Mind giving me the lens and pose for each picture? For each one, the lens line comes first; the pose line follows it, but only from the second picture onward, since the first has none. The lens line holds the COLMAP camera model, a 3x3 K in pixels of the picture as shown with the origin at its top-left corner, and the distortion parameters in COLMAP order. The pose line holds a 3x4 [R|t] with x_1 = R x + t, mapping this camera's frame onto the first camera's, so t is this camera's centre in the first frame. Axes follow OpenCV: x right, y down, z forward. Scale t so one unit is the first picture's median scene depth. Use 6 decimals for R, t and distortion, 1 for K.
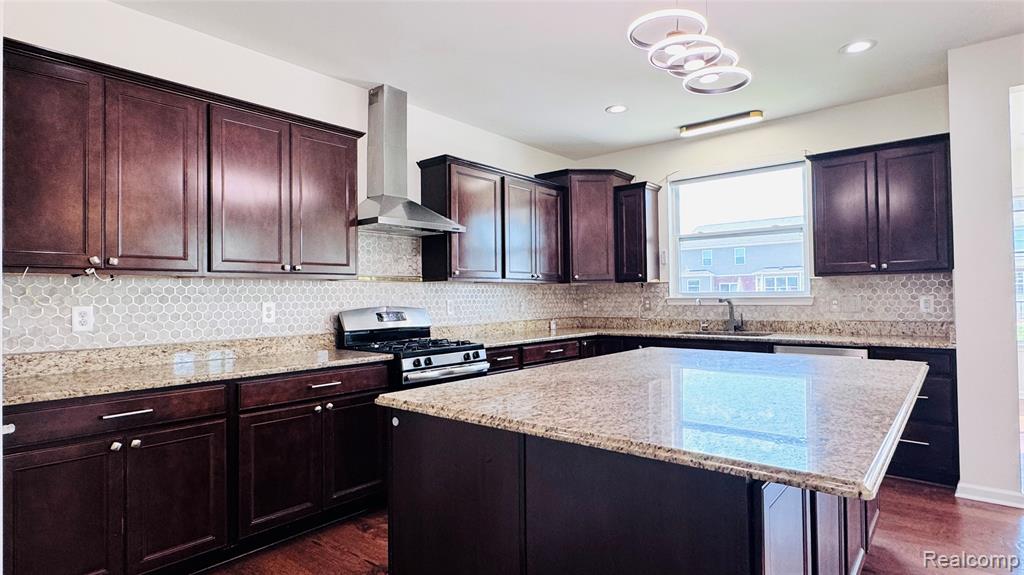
lens RADIAL K [[537.6, 0, 512.7], [0, 537.6, 291.0], [0, 0, 1]] dist [-0.003208, -0.000133]
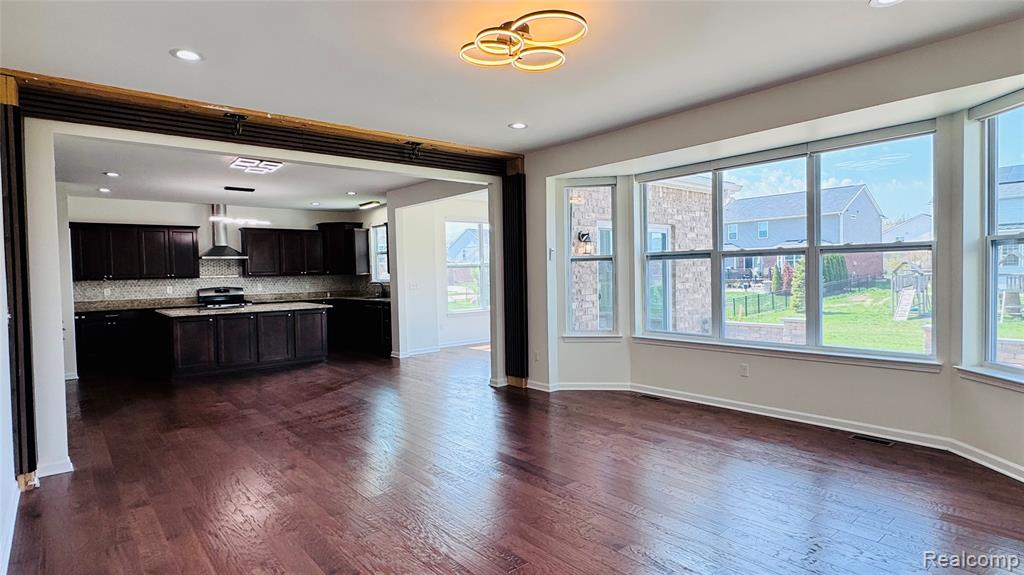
lens RADIAL K [[537.6, 0, 513.7], [0, 537.6, 286.3], [0, 0, 1]] dist [-0.003208, -0.000133]
pose [[0.985042, -0.003238, -0.172283, 1.638827], [0.010827, 0.999011, 0.043131, -0.073518], [0.171973, -0.044351, 0.984103, -1.350493]]
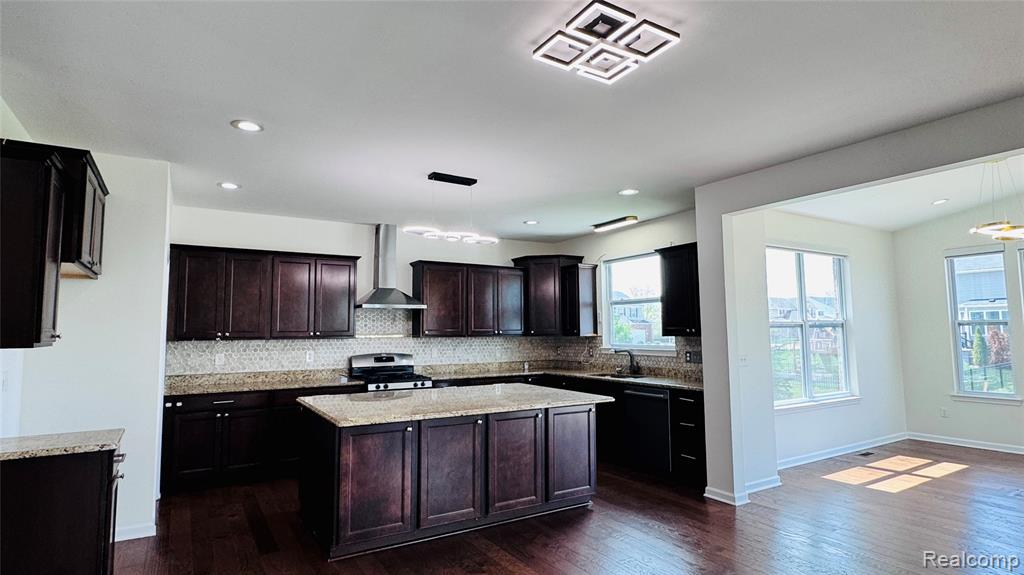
lens RADIAL K [[537.6, 0, 512.9], [0, 537.6, 286.3], [0, 0, 1]] dist [-0.003208, -0.000133]
pose [[0.947027, -0.021842, -0.320410, 0.694002], [-0.000887, 0.997503, -0.070619, -0.061415], [0.321152, 0.067162, 0.944643, -0.469661]]
